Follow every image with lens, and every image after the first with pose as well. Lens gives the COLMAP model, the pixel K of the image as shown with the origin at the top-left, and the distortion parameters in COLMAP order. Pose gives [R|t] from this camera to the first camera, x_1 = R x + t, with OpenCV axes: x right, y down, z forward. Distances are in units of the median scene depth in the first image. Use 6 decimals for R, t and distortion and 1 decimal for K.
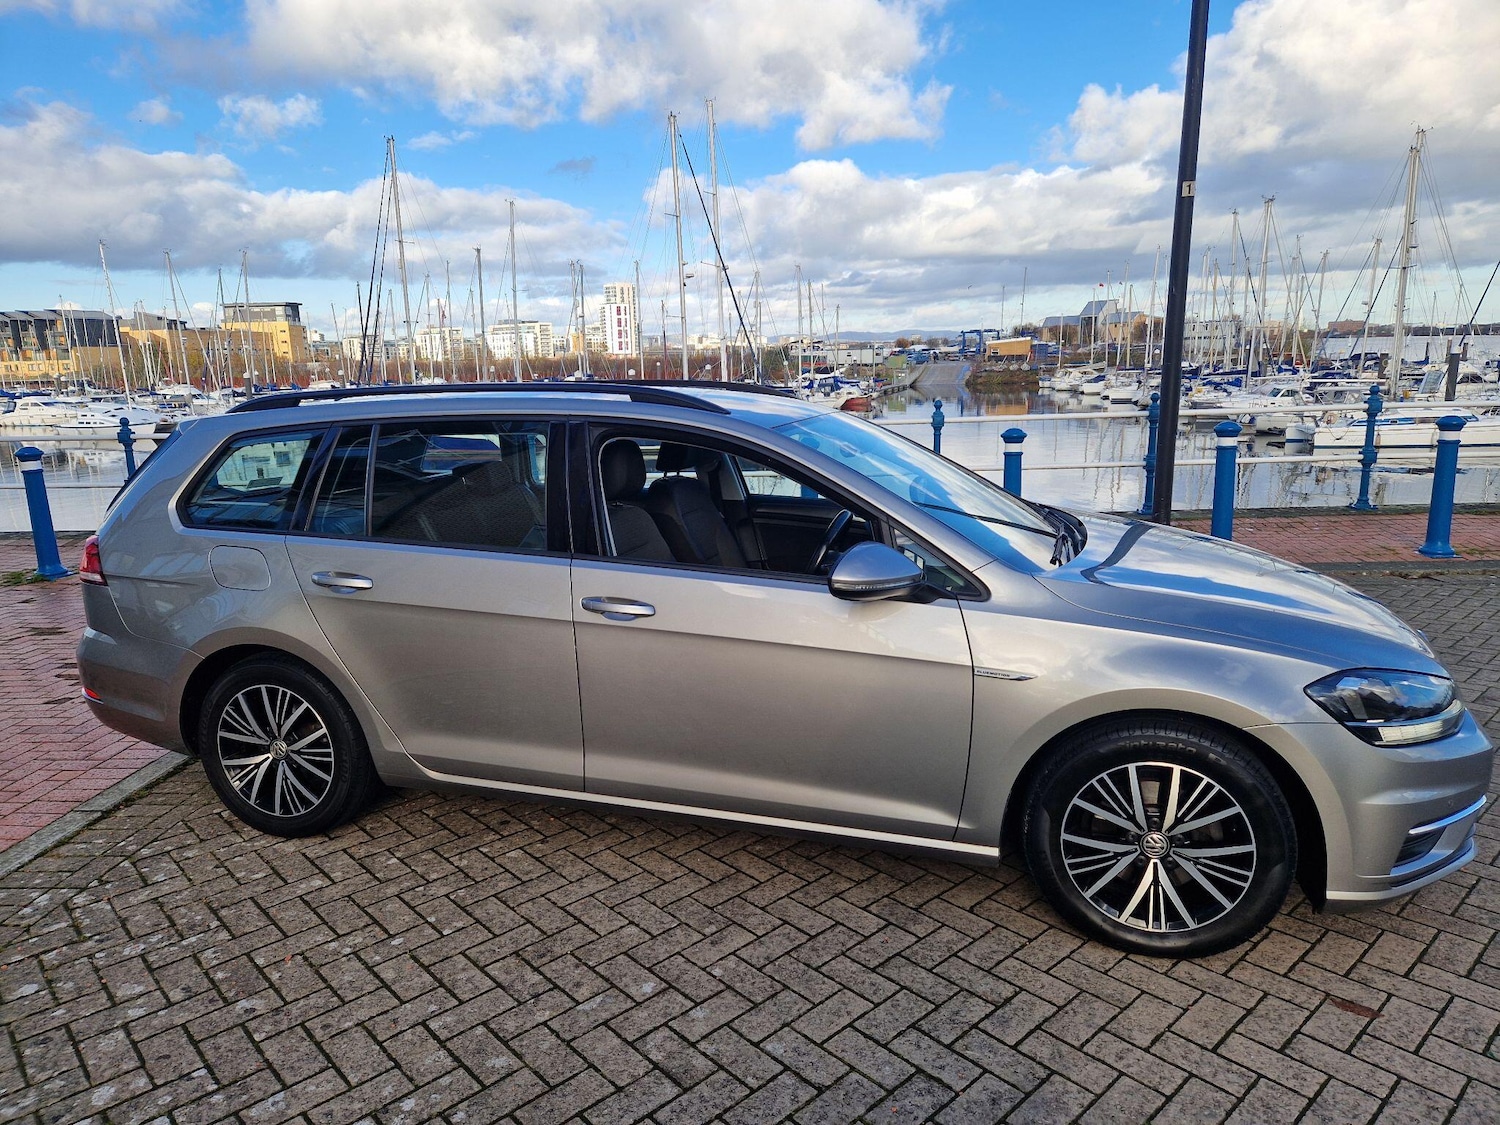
lens RADIAL K [[990.0, 0, 742.4], [0, 990.0, 575.8], [0, 0, 1]] dist [0.080832, -0.067501]
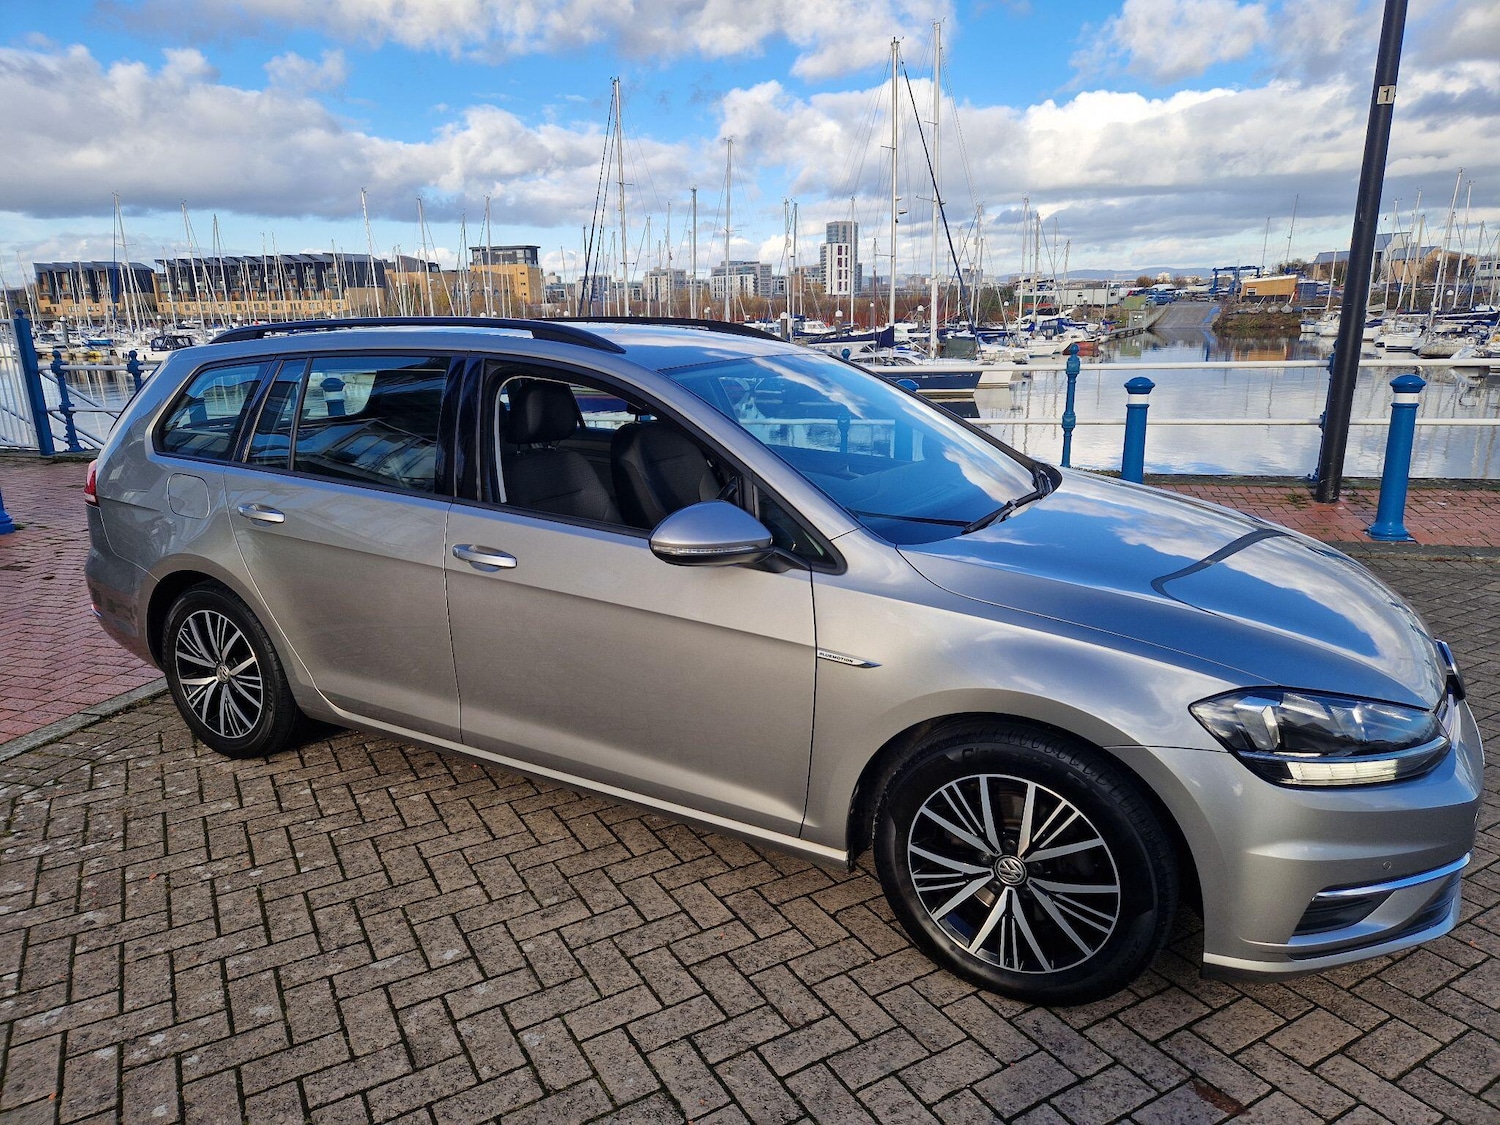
lens RADIAL K [[990.0, 0, 738.1], [0, 990.0, 573.5], [0, 0, 1]] dist [0.080832, -0.067501]
pose [[0.976902, 0.061310, -0.204701, 0.237709], [-0.050403, 0.997039, 0.058084, -0.015376], [0.207656, -0.046425, 0.977100, 0.090900]]
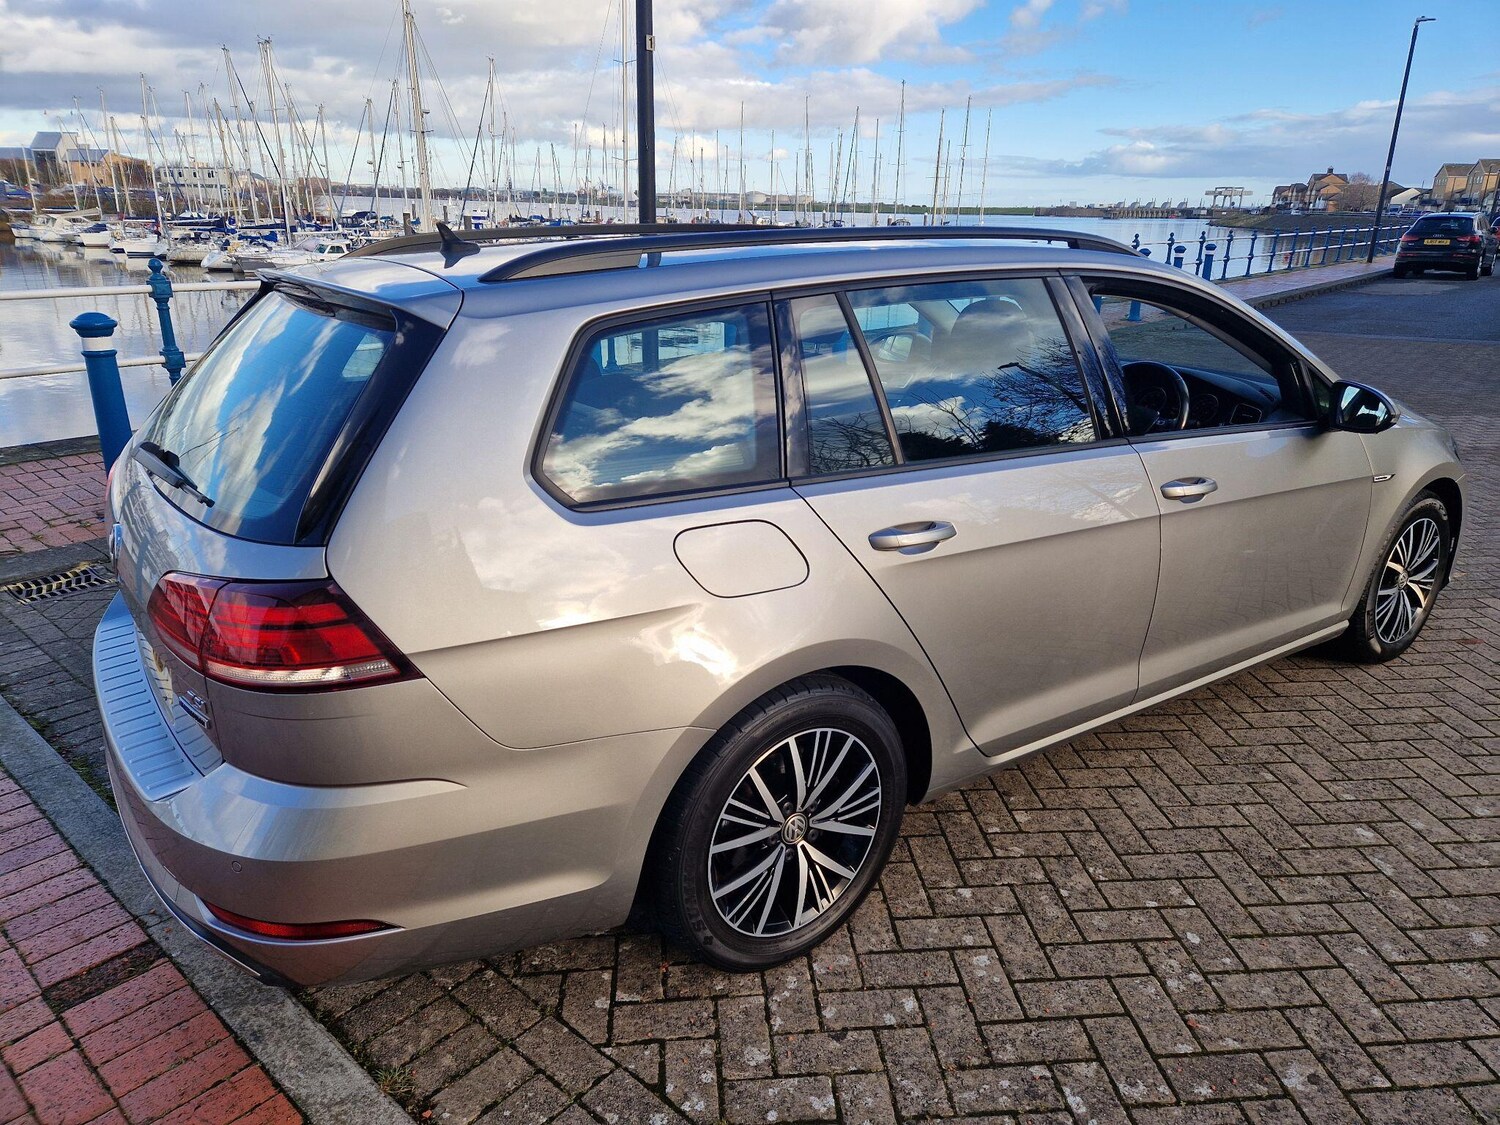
lens RADIAL K [[990.0, 0, 767.2], [0, 990.0, 543.6], [0, 0, 1]] dist [0.080832, -0.067501]
pose [[0.609474, -0.220361, 0.761566, -0.816043], [0.139202, 0.975417, 0.170837, -0.098470], [-0.780490, 0.001891, 0.625166, 0.562775]]
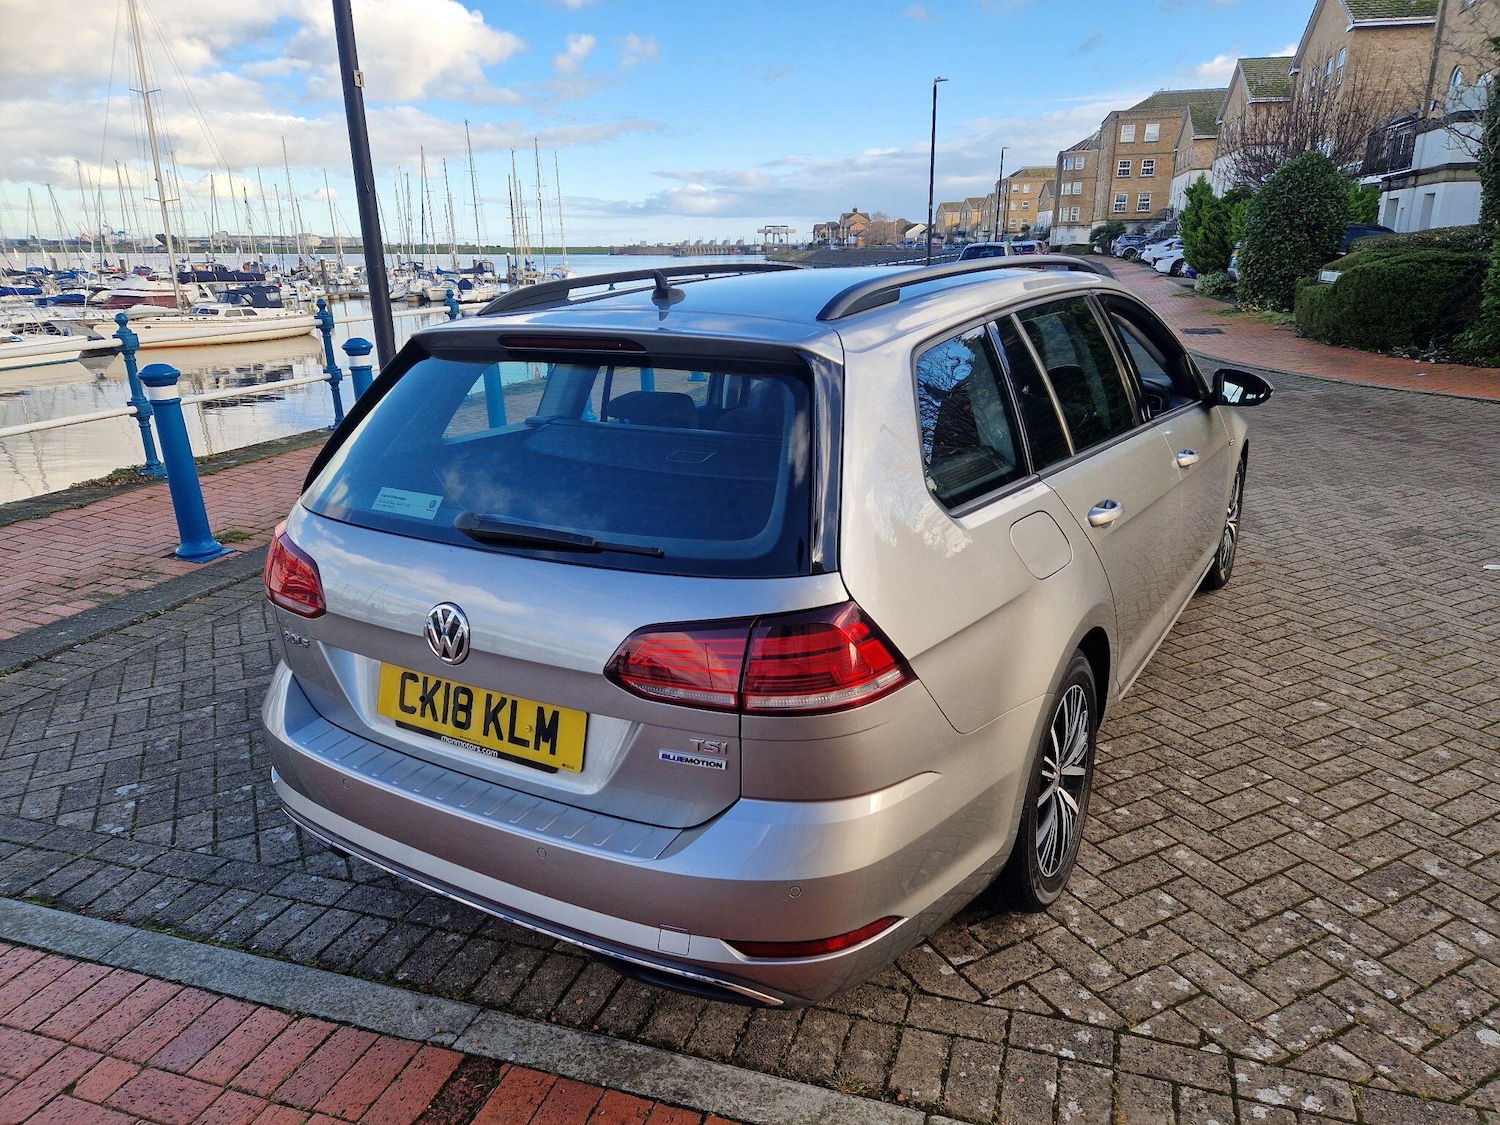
lens RADIAL K [[990.0, 0, 763.6], [0, 990.0, 543.4], [0, 0, 1]] dist [0.080832, -0.067501]
pose [[0.260604, -0.254318, 0.931347, -1.030880], [0.212786, 0.956089, 0.201534, -0.160831], [-0.941704, 0.145657, 0.303277, 0.860314]]
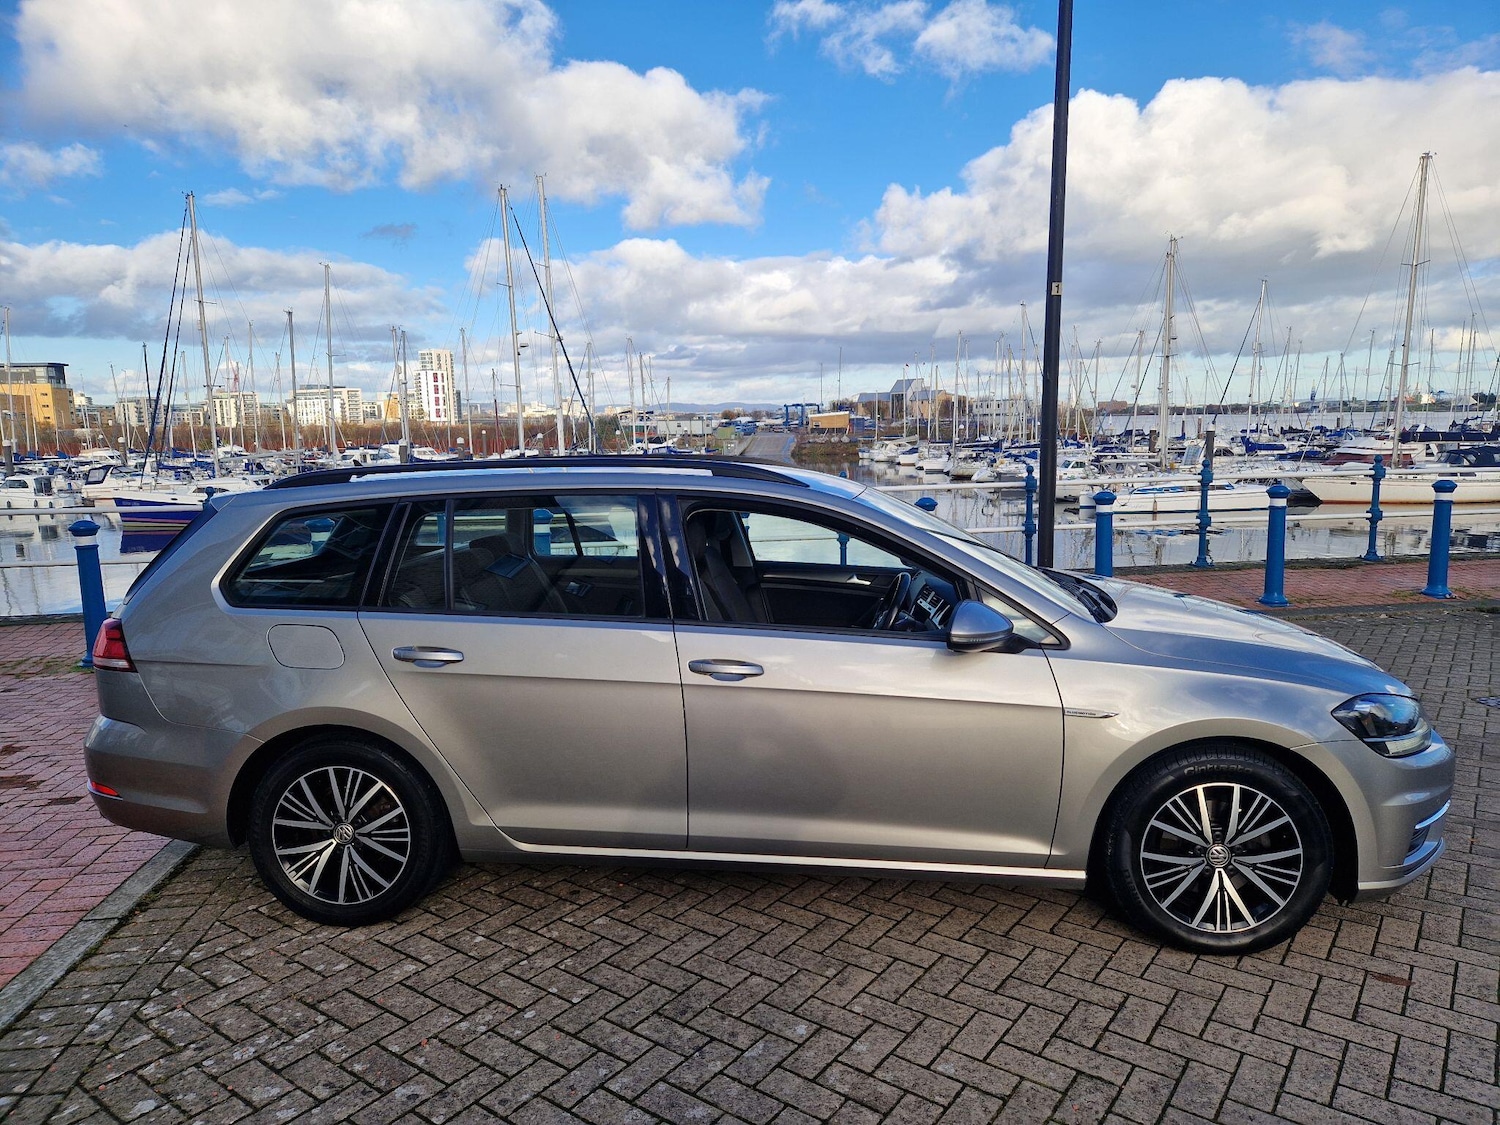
lens RADIAL K [[990.0, 0, 771.8], [0, 990.0, 574.6], [0, 0, 1]] dist [0.080832, -0.067501]
pose [[0.980154, -0.021603, 0.197058, -0.218851], [0.035222, 0.997206, -0.065871, 0.002144], [-0.195085, 0.071505, 0.978176, -0.039475]]
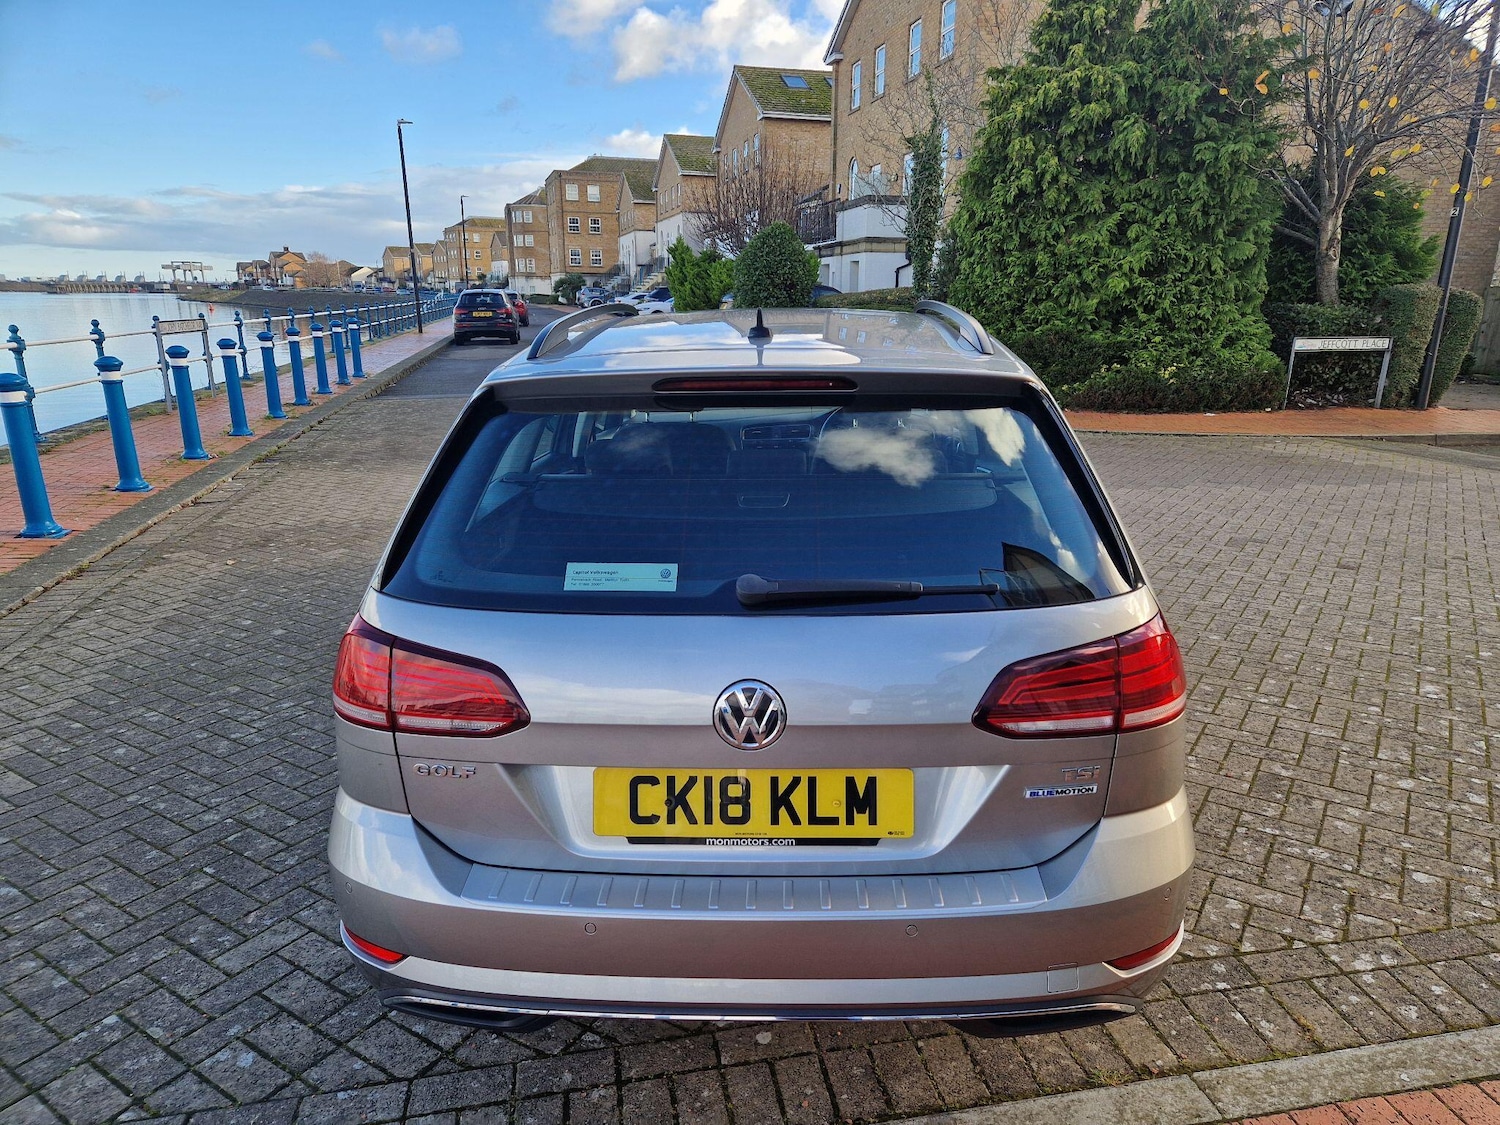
lens RADIAL K [[990.0, 0, 757.9], [0, 990.0, 552.9], [0, 0, 1]] dist [0.080832, -0.067501]
pose [[-0.241725, -0.221856, 0.944642, -1.013843], [0.207362, 0.939213, 0.273643, -0.235043], [-0.947929, 0.262030, -0.181026, 1.221940]]
